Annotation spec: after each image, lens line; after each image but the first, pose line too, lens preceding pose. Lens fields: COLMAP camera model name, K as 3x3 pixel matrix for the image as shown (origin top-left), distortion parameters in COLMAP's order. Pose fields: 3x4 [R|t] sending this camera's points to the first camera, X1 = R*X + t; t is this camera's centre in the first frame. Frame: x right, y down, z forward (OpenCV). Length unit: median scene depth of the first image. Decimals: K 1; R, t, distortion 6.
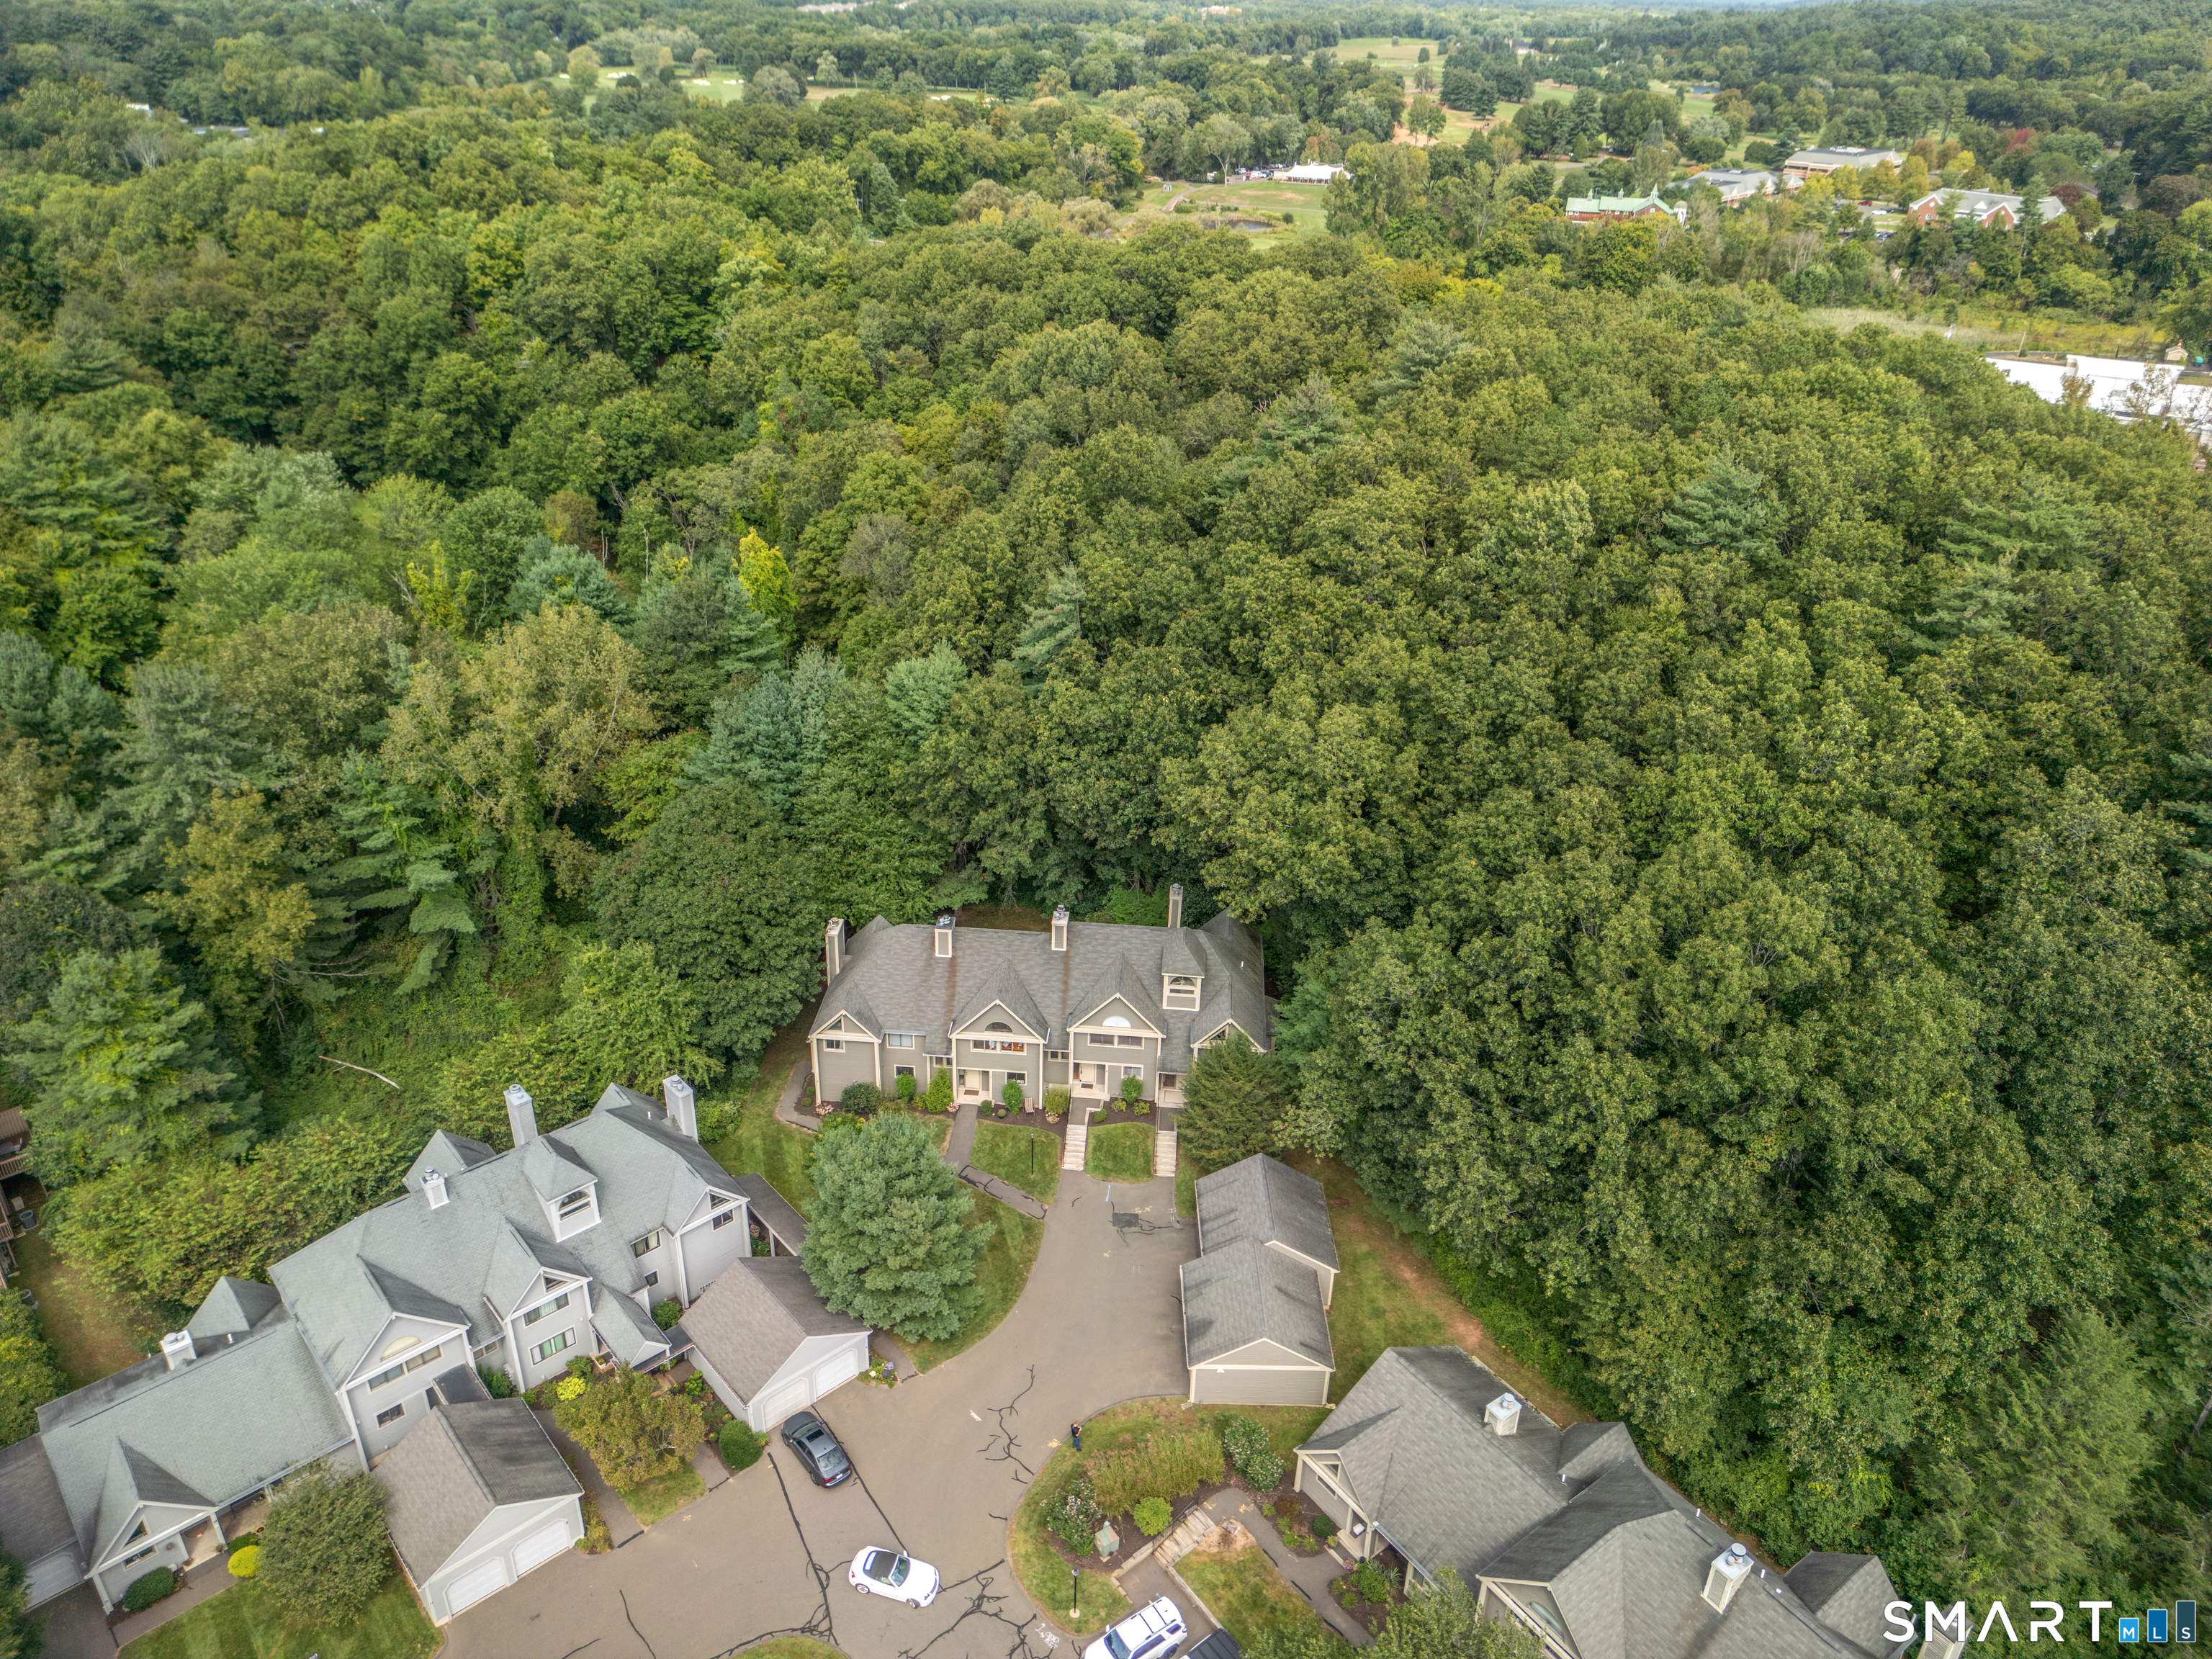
lens RADIAL K [[1556.8, 0, 1095.6], [0, 1556.8, 818.9], [0, 0, 1]] dist [0.070852, -0.059438]
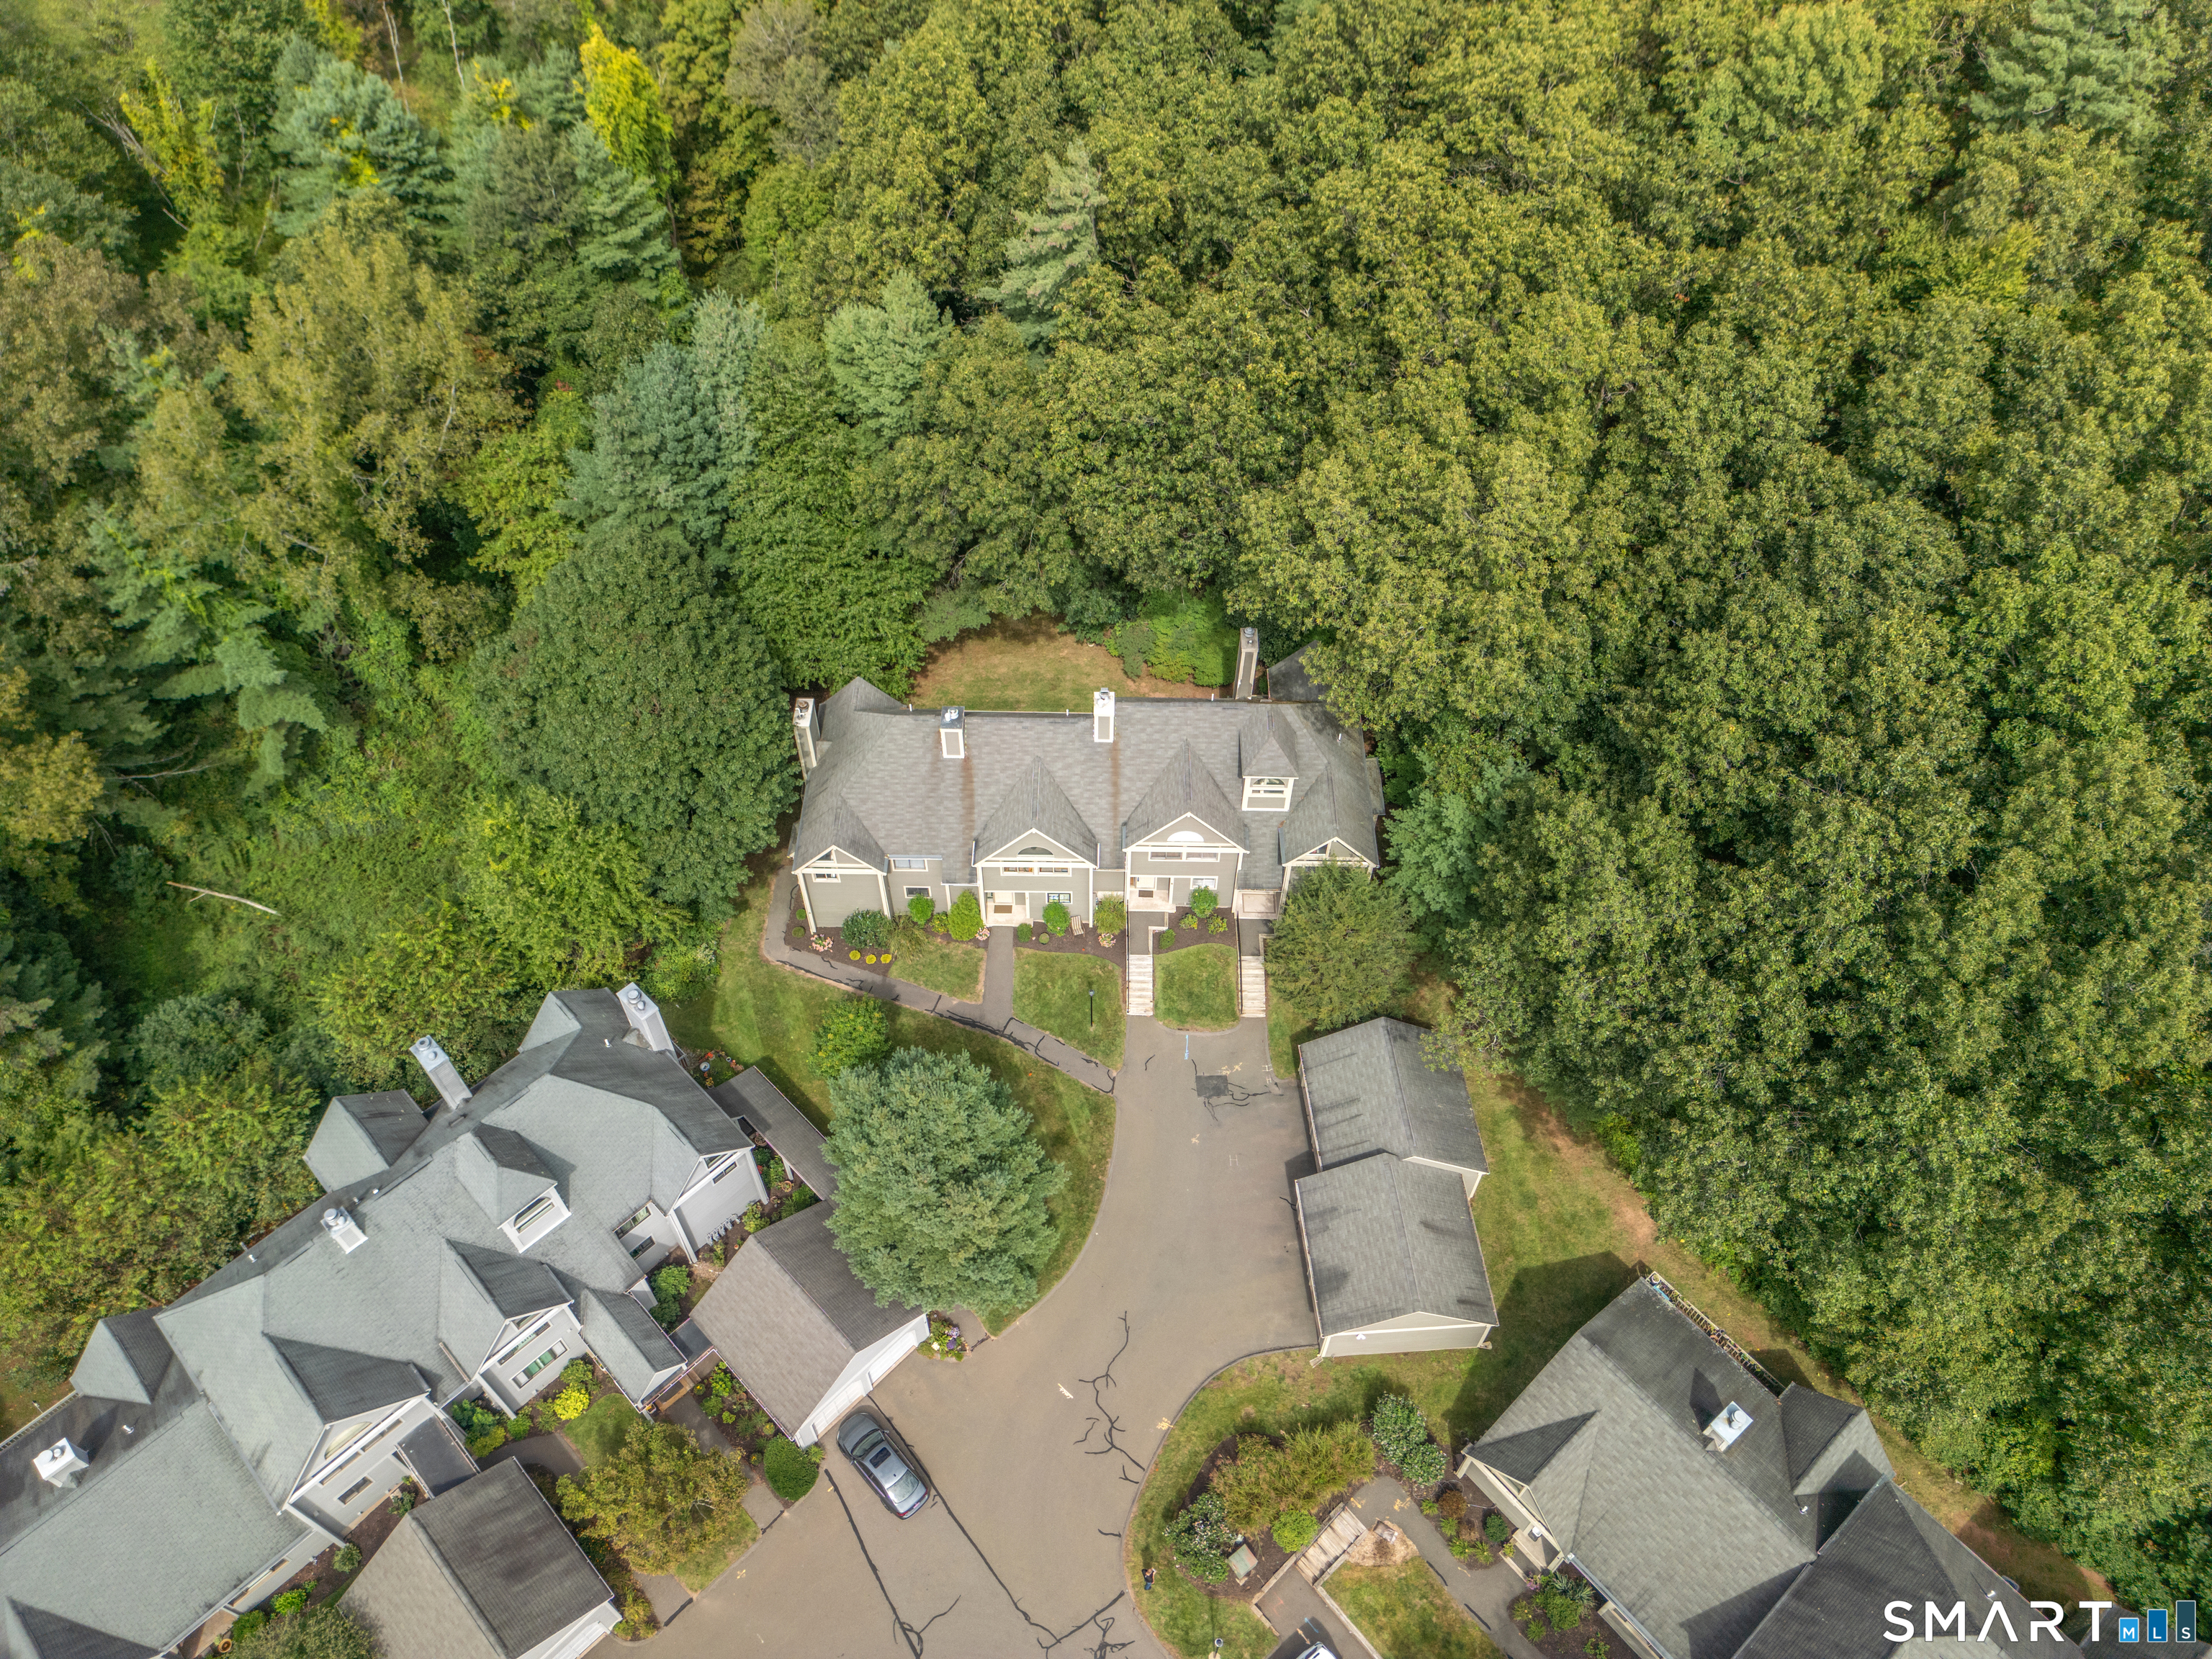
lens RADIAL K [[1527.2, 0, 1095.2], [0, 1527.2, 827.1], [0, 0, 1]] dist [0.052683, -0.042329]
pose [[0.997582, -0.063424, 0.028405, -0.054272], [0.046874, 0.915863, 0.398746, -0.183691], [-0.051305, -0.396450, 0.916622, 0.308329]]
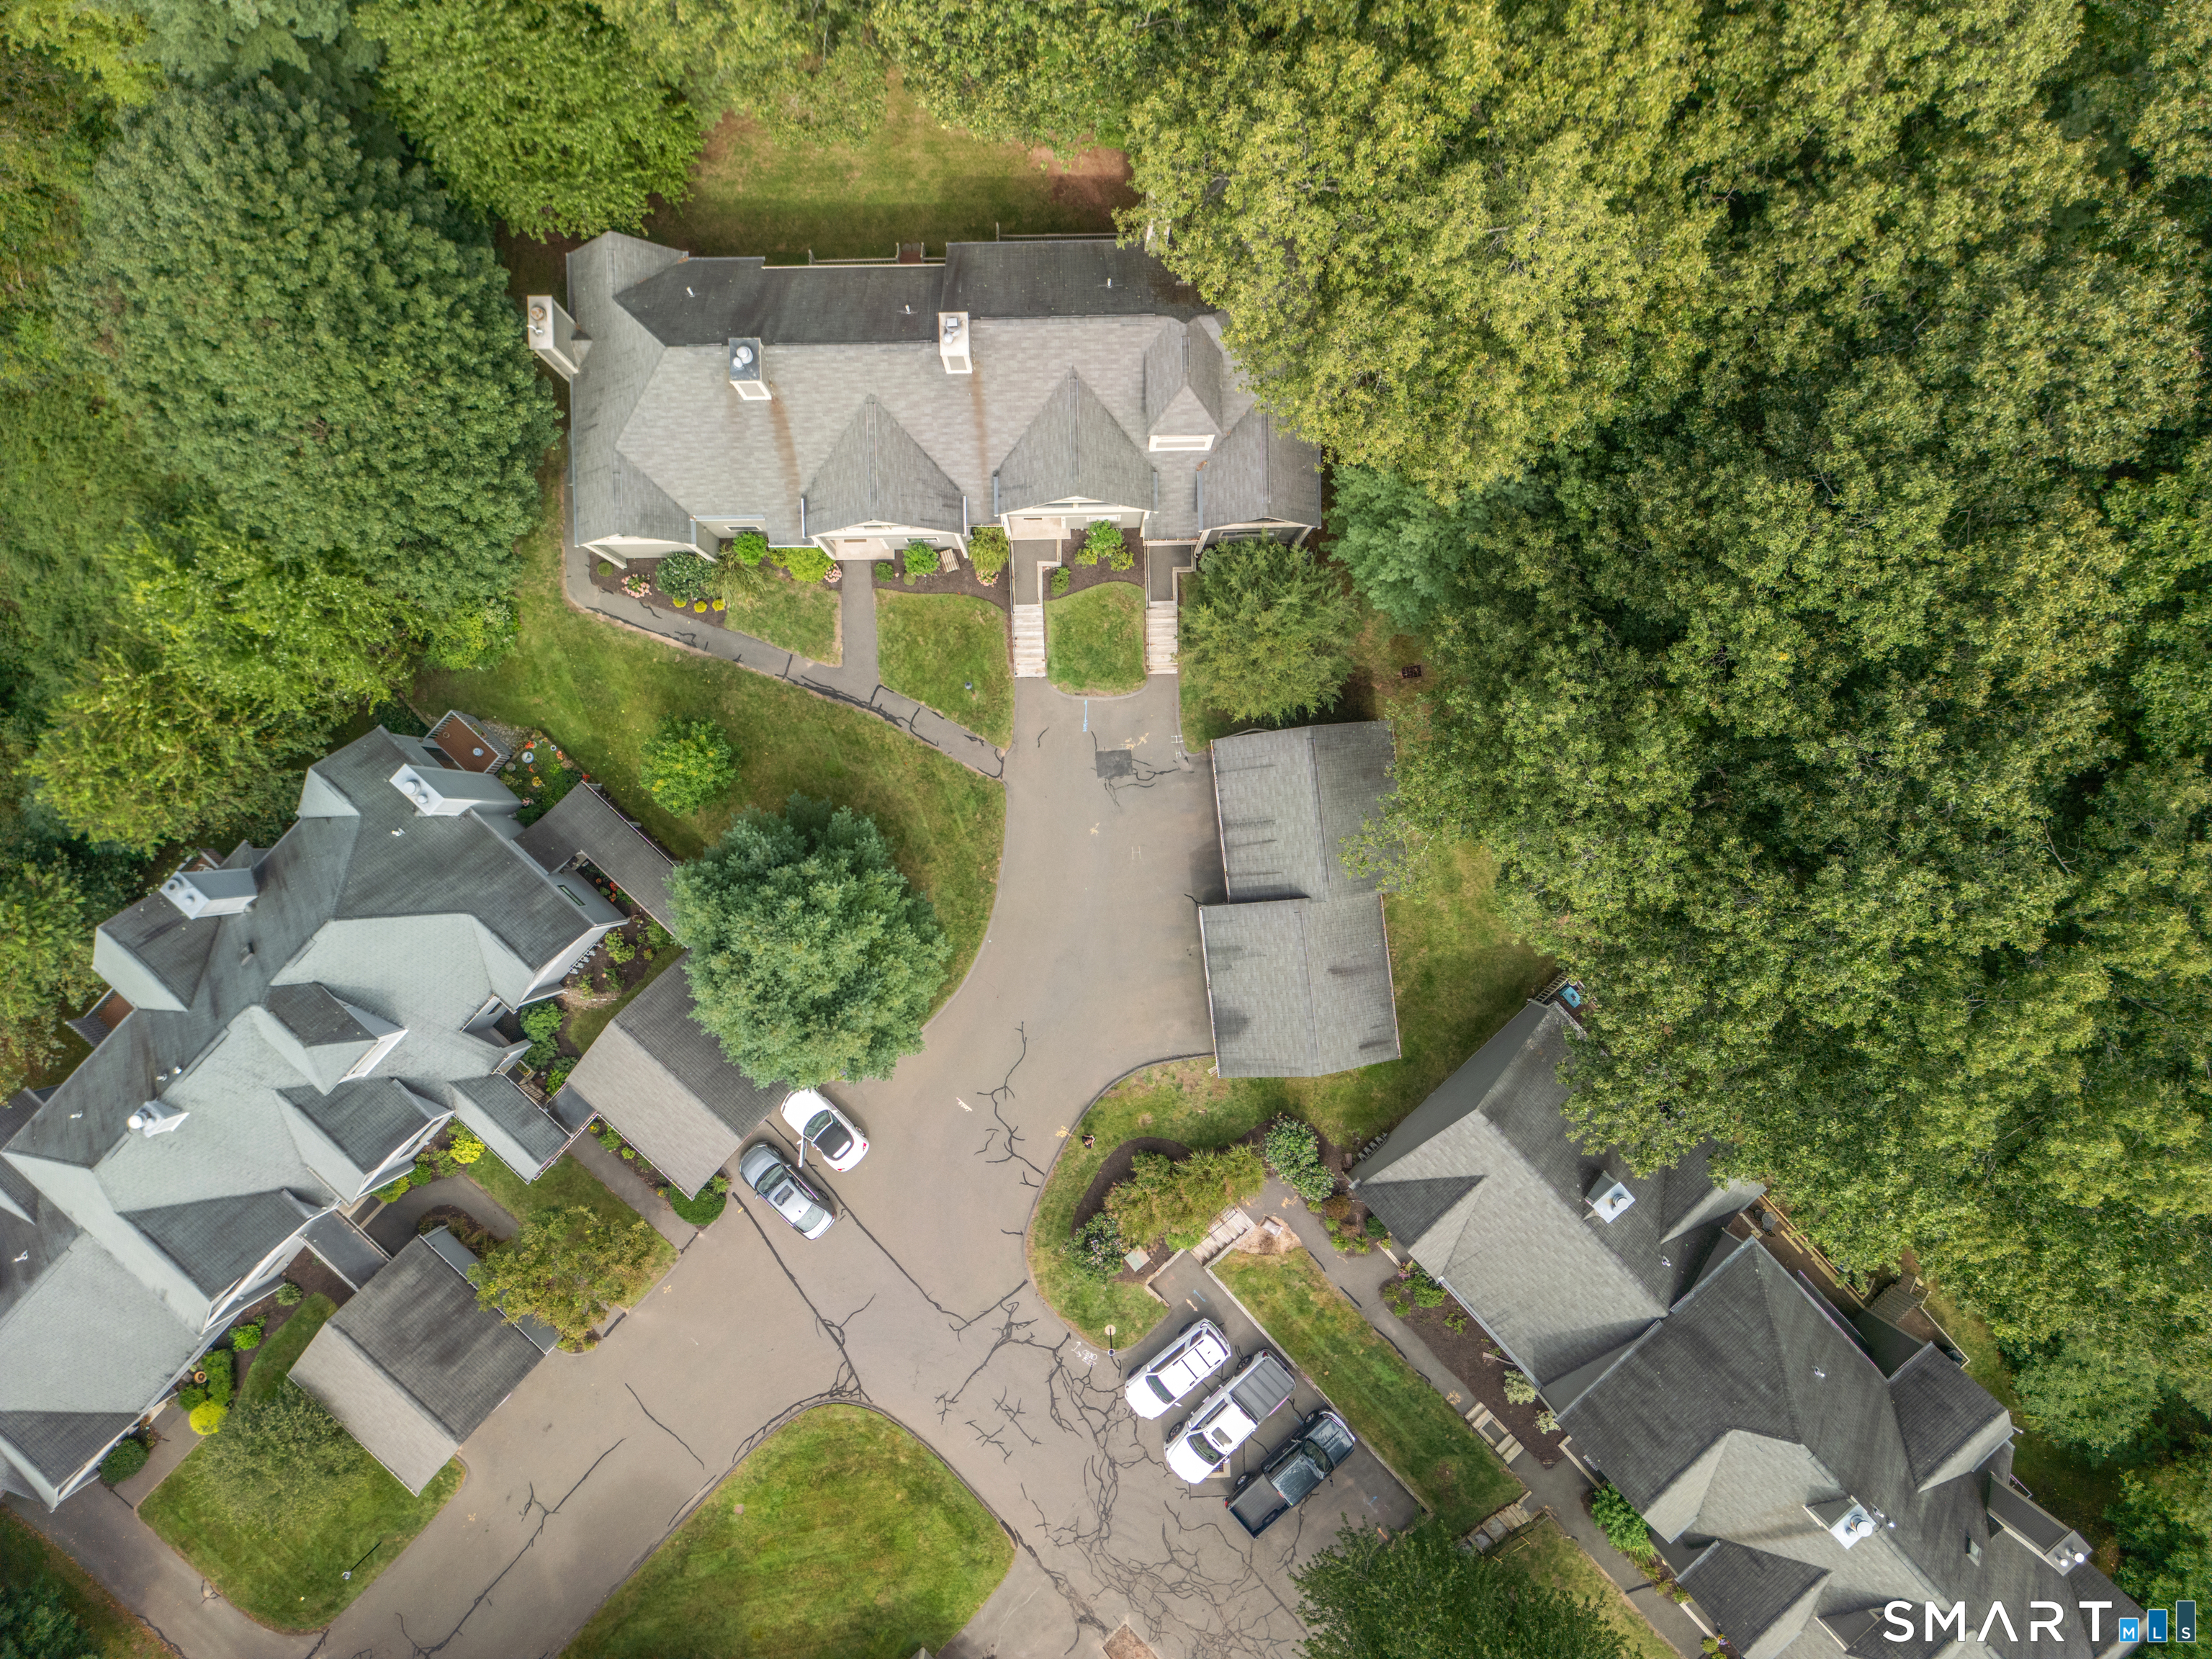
lens RADIAL K [[1556.8, 0, 1095.6], [0, 1556.8, 818.9], [0, 0, 1]] dist [0.070852, -0.059438]
pose [[0.994460, -0.104457, -0.011784, 0.015730], [0.059842, 0.470395, 0.880425, -0.349185], [-0.086423, -0.876252, 0.474040, 0.613434]]
